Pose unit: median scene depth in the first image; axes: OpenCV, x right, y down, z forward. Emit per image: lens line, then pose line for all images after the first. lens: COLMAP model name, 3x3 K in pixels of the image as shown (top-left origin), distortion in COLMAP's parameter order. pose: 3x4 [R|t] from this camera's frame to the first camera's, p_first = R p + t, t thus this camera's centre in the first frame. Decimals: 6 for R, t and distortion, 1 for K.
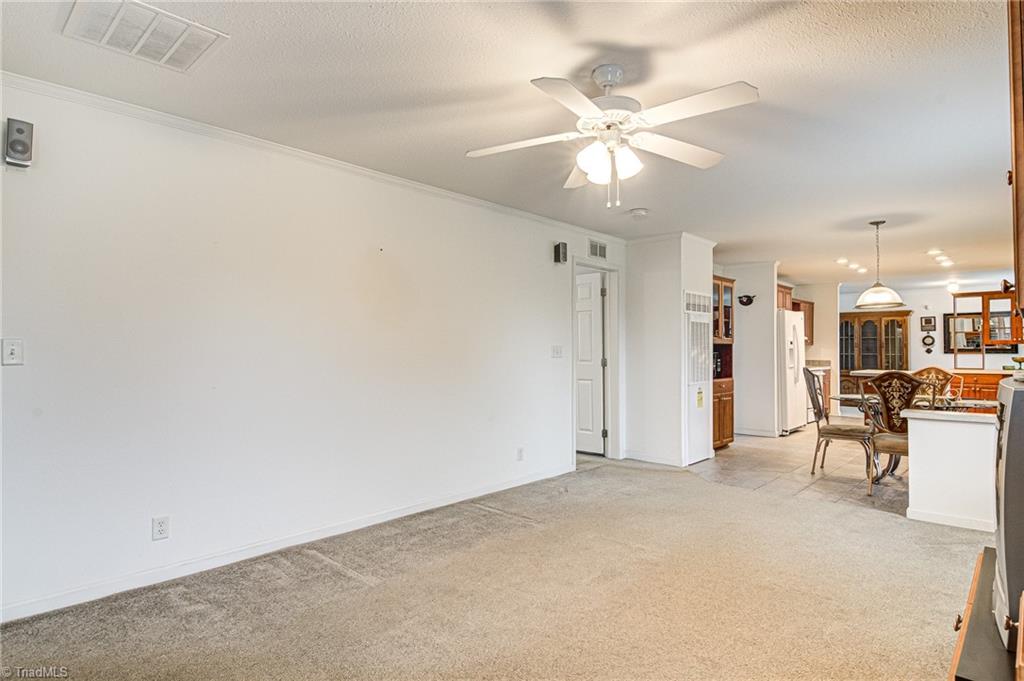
lens RADIAL K [[547.2, 0, 513.5], [0, 547.2, 341.7], [0, 0, 1]] dist [0.002087, -0.000156]
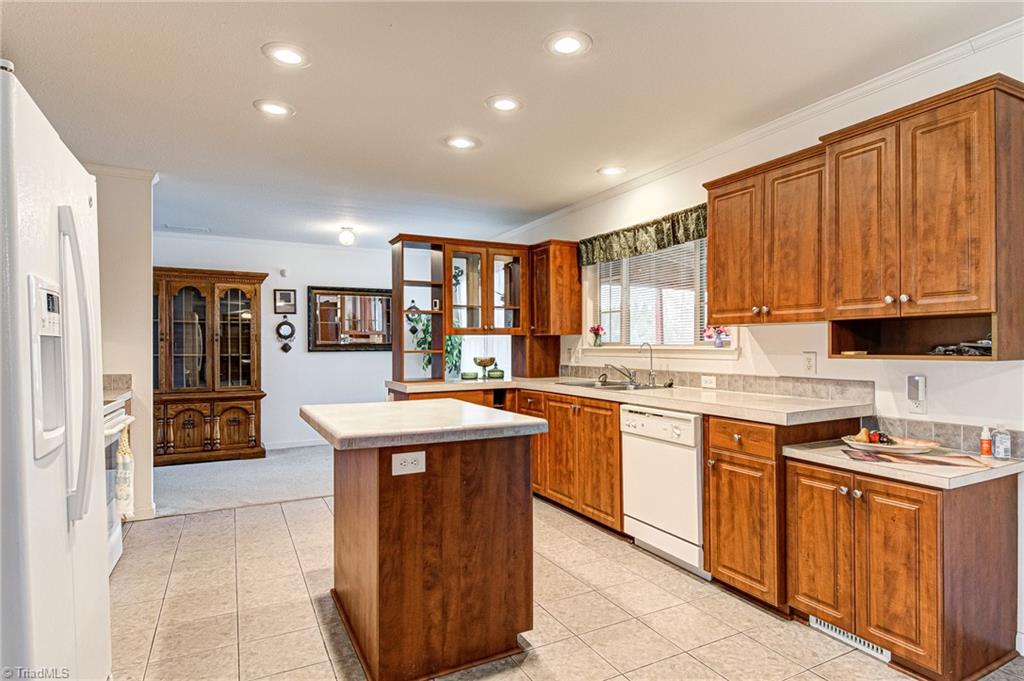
lens RADIAL K [[547.2, 0, 511.5], [0, 547.2, 344.4], [0, 0, 1]] dist [0.002087, -0.000156]
pose [[0.320729, -0.000027, 0.947171, 0.285932], [-0.007960, 0.999965, 0.002724, 0.009745], [-0.947138, -0.008413, 0.320717, 0.589737]]
